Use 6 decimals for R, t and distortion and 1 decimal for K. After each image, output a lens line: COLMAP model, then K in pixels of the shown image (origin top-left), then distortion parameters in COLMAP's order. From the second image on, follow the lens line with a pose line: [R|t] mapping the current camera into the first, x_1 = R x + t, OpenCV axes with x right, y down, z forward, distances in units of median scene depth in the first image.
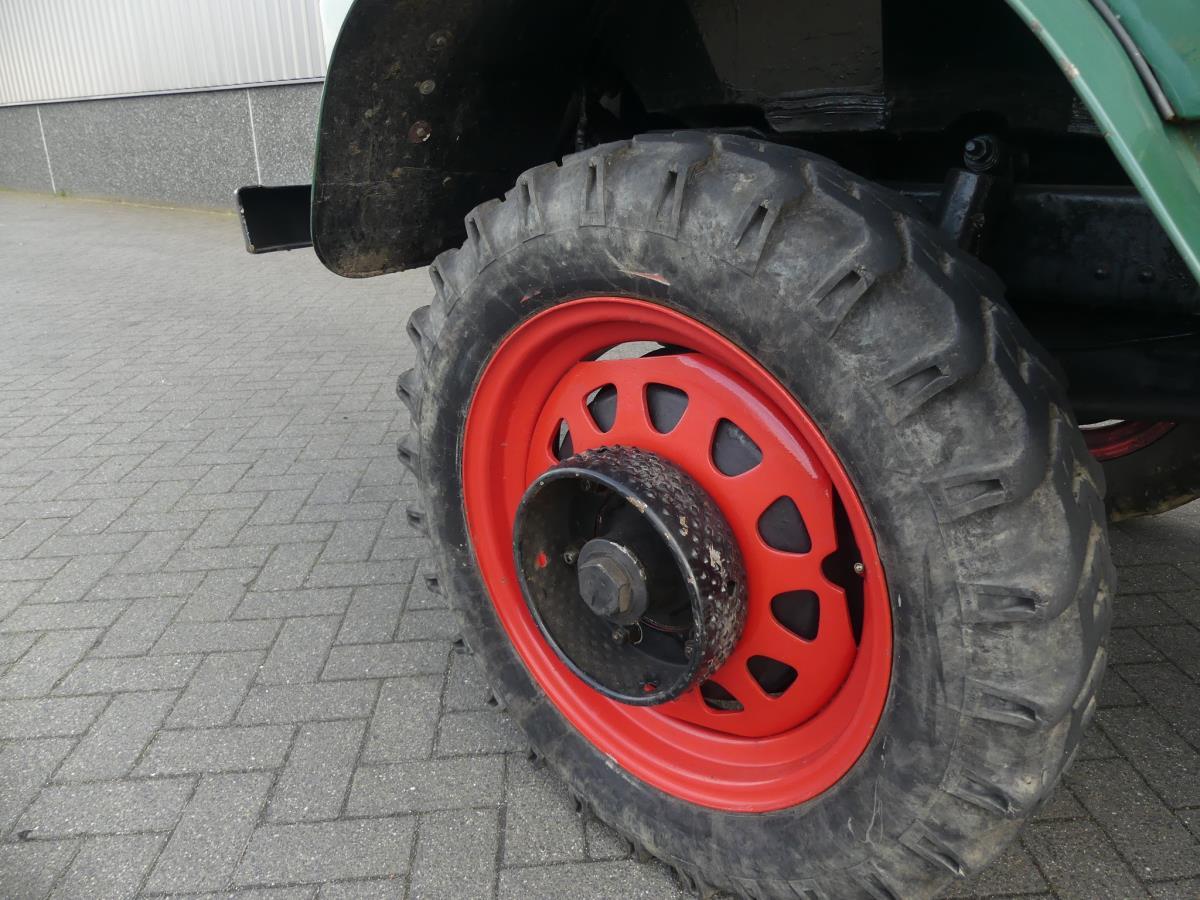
lens RADIAL K [[900.2, 0, 619.4], [0, 900.2, 458.3], [0, 0, 1]] dist [-0.025387, 0.008970]
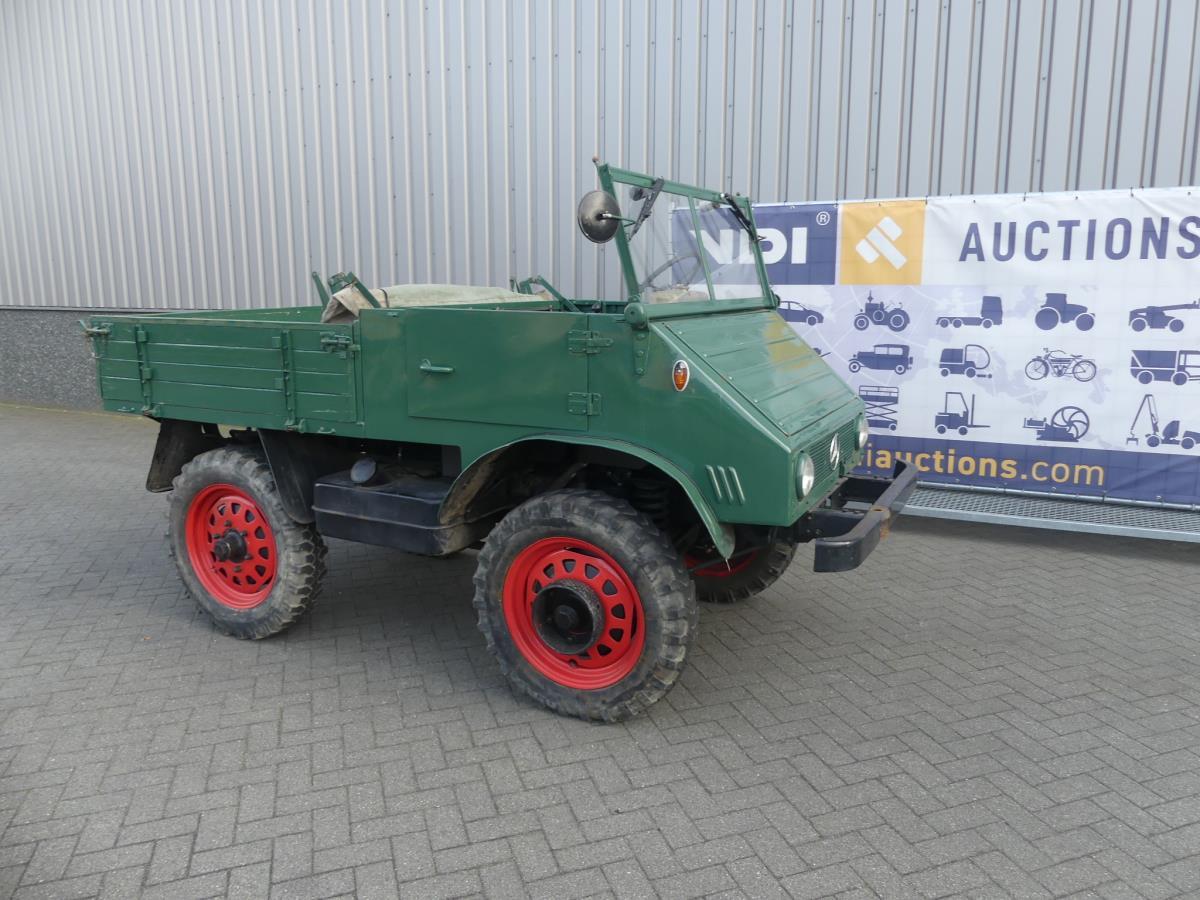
lens RADIAL K [[900.2, 0, 618.1], [0, 900.2, 442.7], [0, 0, 1]] dist [-0.025387, 0.008970]
pose [[0.967842, -0.026851, 0.250121, -1.110982], [0.073226, 0.981301, -0.178004, -0.069124], [-0.240665, 0.190595, 0.951711, -1.276499]]
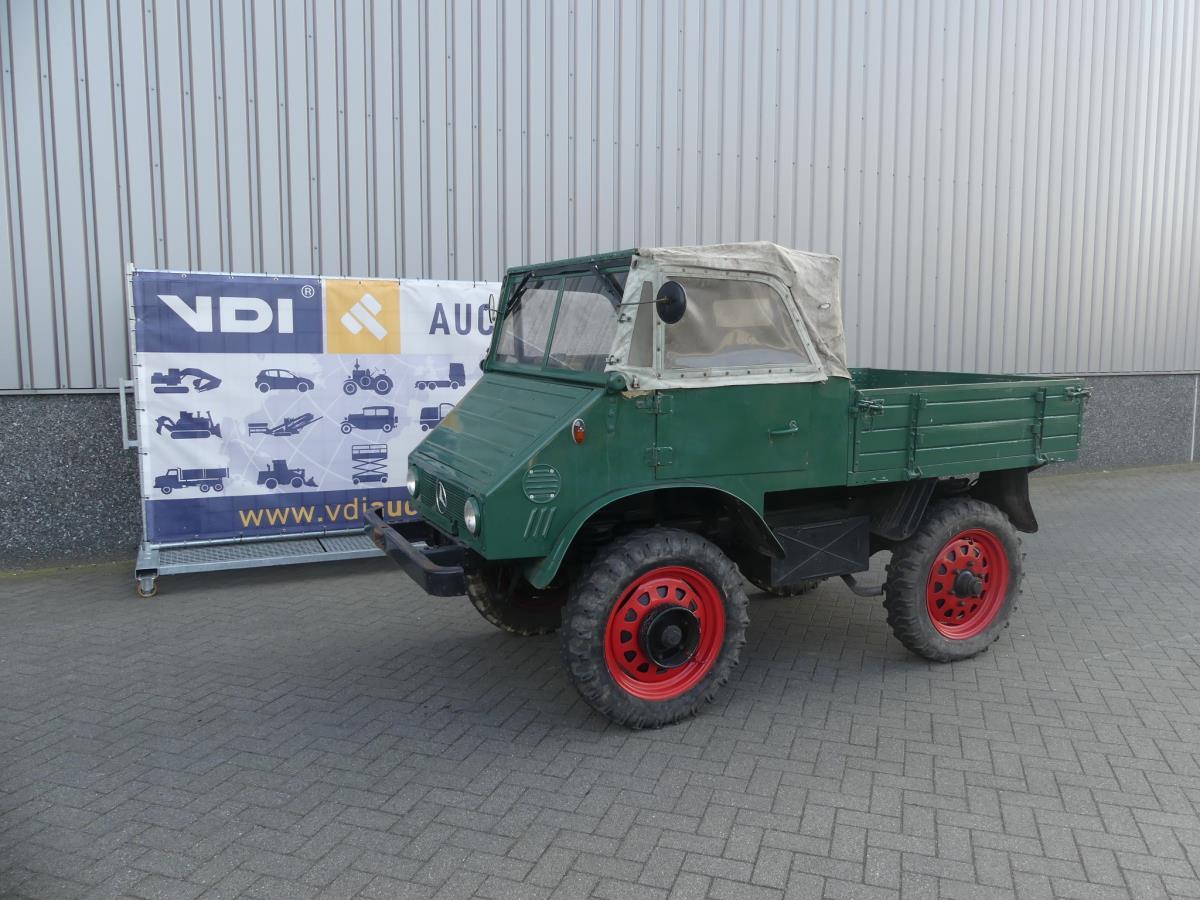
lens RADIAL K [[900.2, 0, 608.1], [0, 900.2, 458.5], [0, 0, 1]] dist [-0.025387, 0.008970]
pose [[0.392100, -0.097947, 0.914694, -2.835712], [0.309876, 0.950269, -0.031077, -0.423899], [-0.866161, 0.295627, 0.402952, -0.474175]]
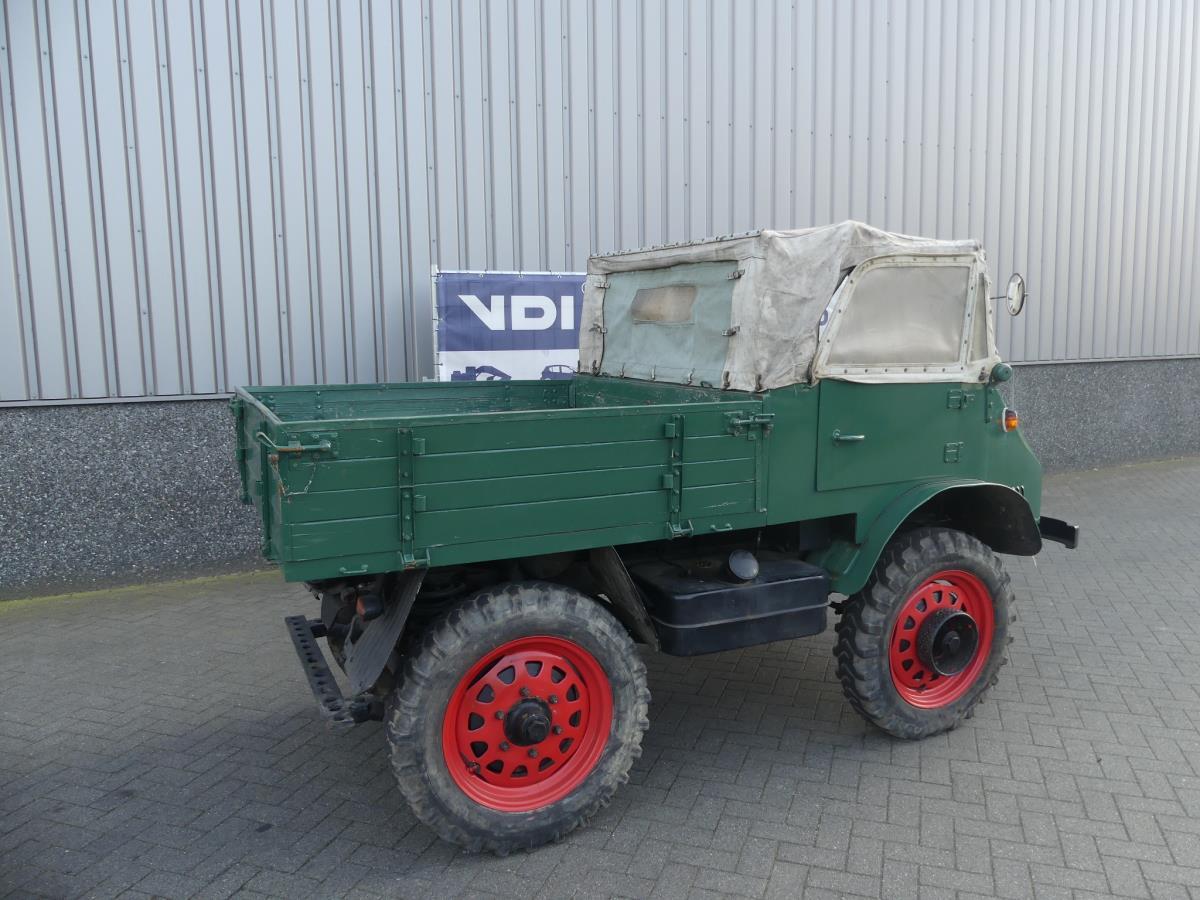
lens RADIAL K [[890.4, 0, 594.2], [0, 890.4, 444.9], [0, 0, 1]] dist [-0.029468, 0.007122]
pose [[0.400886, -0.098766, 0.910788, -3.562236], [0.332663, 0.942006, -0.044271, -0.883171], [-0.853596, 0.320733, 0.410493, 0.836989]]
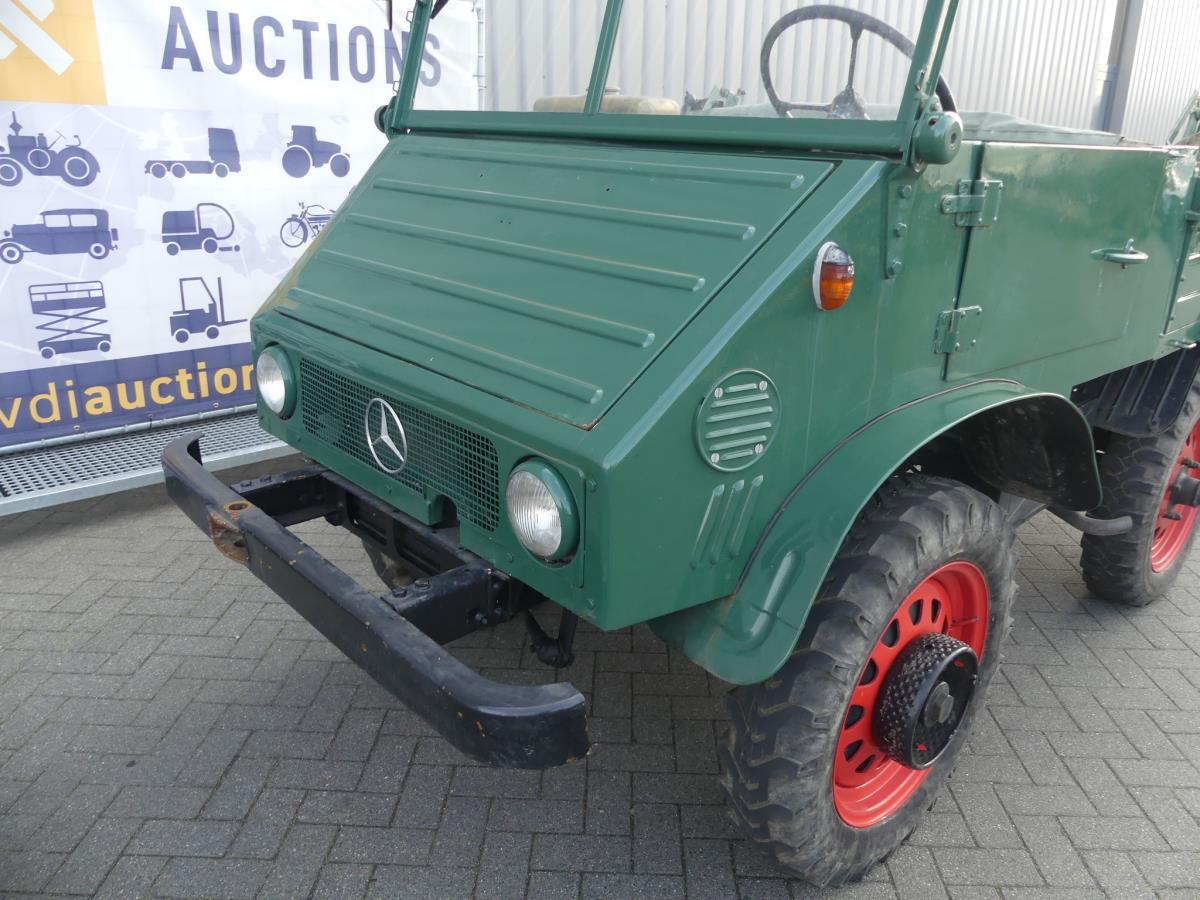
lens RADIAL K [[900.2, 0, 637.3], [0, 900.2, 462.9], [0, 0, 1]] dist [-0.025387, 0.008970]
pose [[0.060000, -0.309893, 0.948876, -1.293717], [0.321552, 0.905918, 0.275530, -0.777931], [-0.944989, 0.288582, 0.154002, 0.859391]]
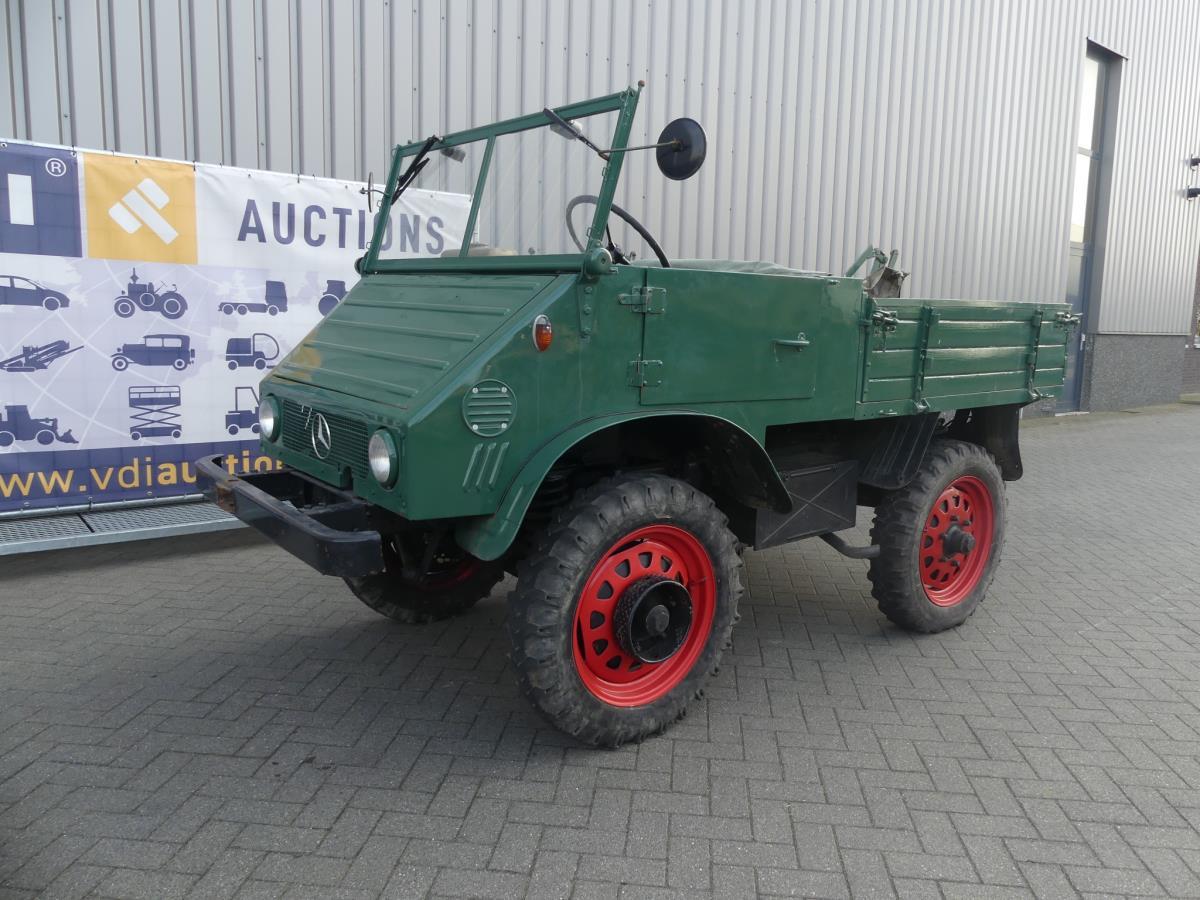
lens RADIAL K [[900.2, 0, 615.0], [0, 900.2, 463.4], [0, 0, 1]] dist [-0.025387, 0.008970]
pose [[0.149638, -0.131394, 0.979972, -2.109515], [0.313464, 0.946307, 0.079015, -0.463590], [-0.937736, 0.295362, 0.182791, 0.345342]]
